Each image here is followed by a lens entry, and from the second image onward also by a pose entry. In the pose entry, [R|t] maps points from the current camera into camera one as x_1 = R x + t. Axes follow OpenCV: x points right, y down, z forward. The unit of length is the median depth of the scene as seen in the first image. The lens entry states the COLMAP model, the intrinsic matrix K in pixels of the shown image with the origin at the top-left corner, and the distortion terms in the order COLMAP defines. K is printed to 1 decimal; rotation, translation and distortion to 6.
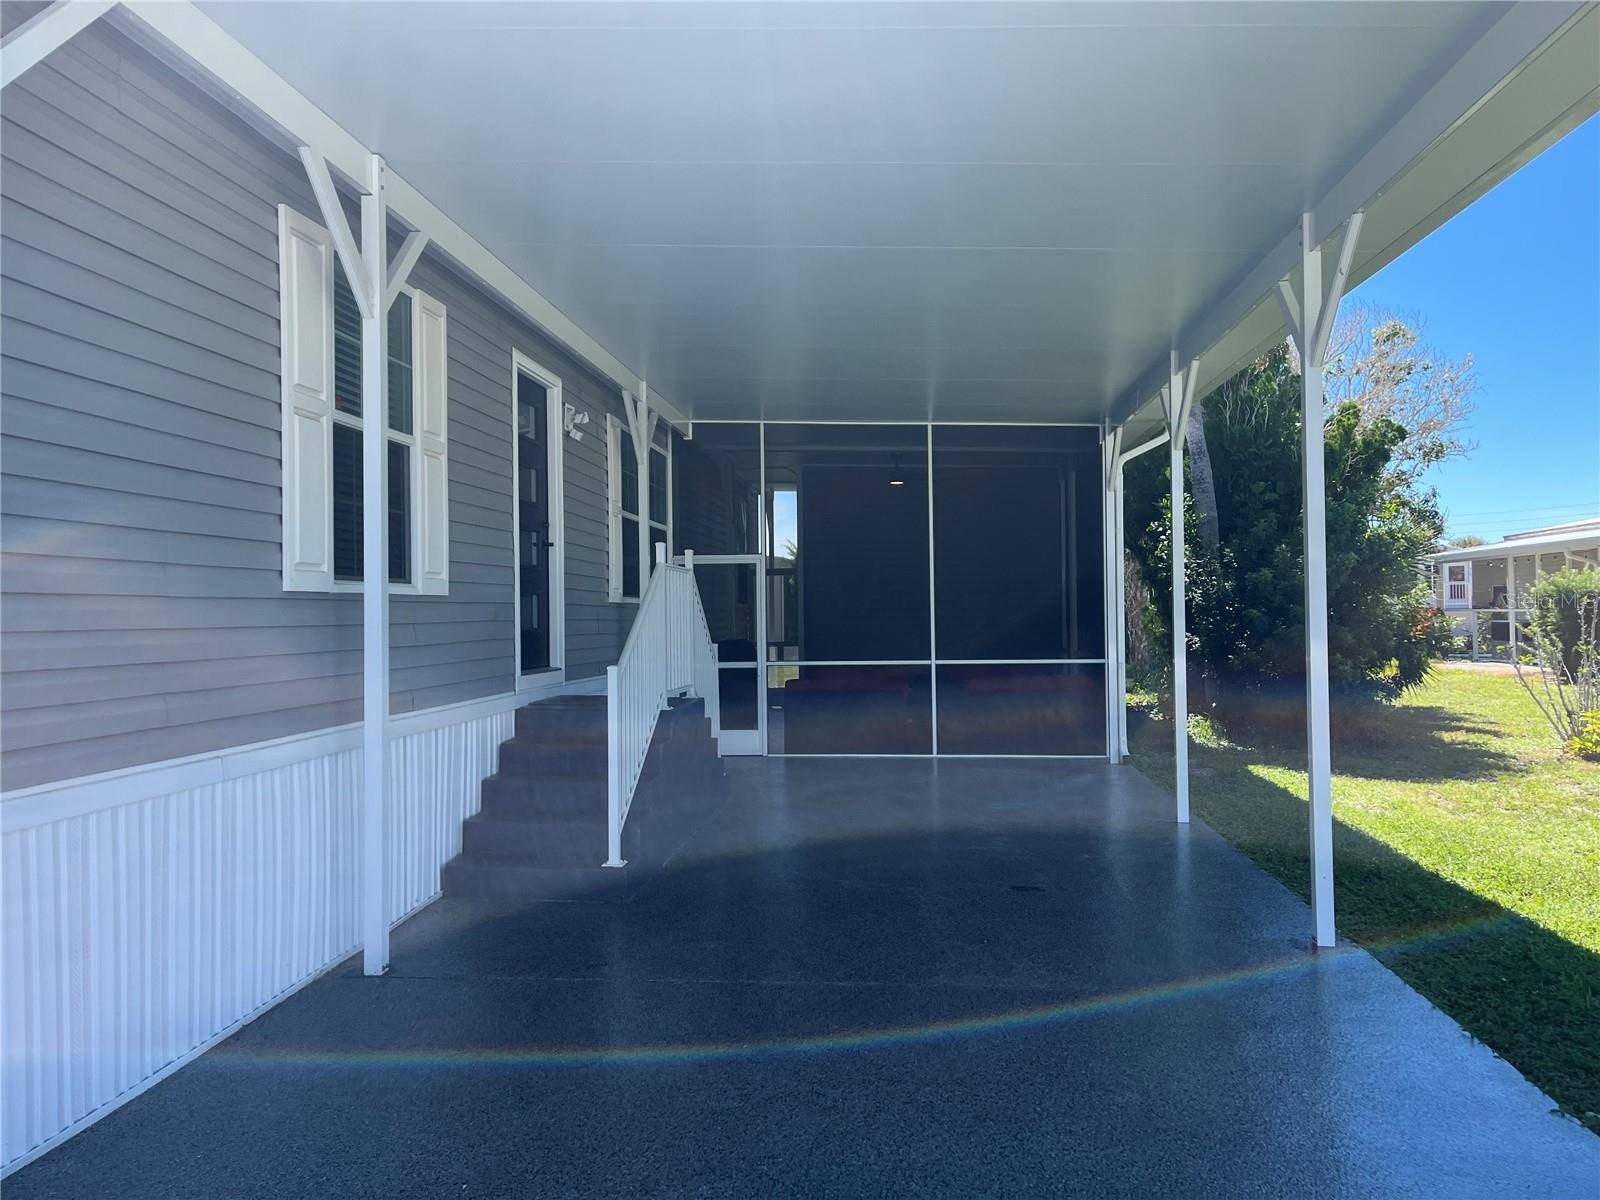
lens RADIAL K [[1197.1, 0, 803.2], [0, 1197.1, 592.9], [0, 0, 1]] dist [0.041478, -0.000641]
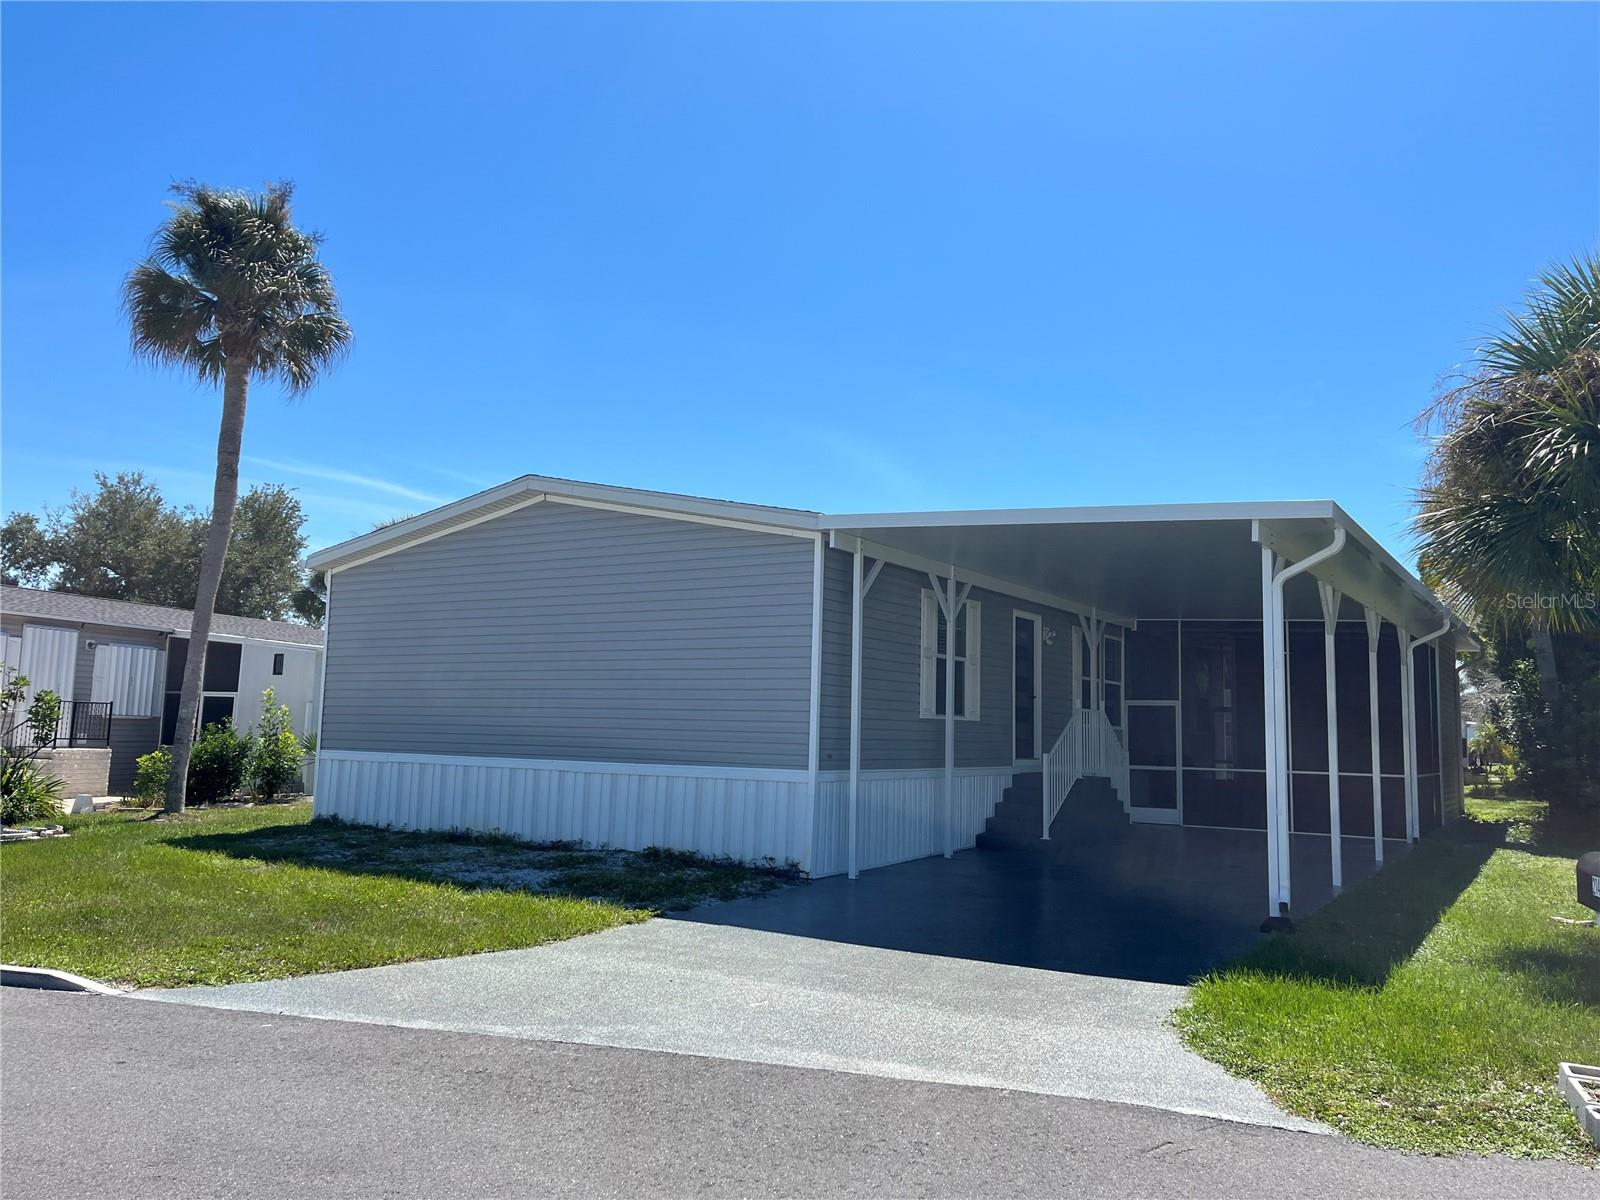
lens RADIAL K [[1197.1, 0, 798.7], [0, 1197.1, 592.6], [0, 0, 1]] dist [0.041478, -0.000641]
pose [[0.886027, -0.025003, -0.462959, 0.525009], [-0.024379, 0.994651, -0.100375, -0.004539], [0.462993, 0.100221, 0.880678, -1.369313]]
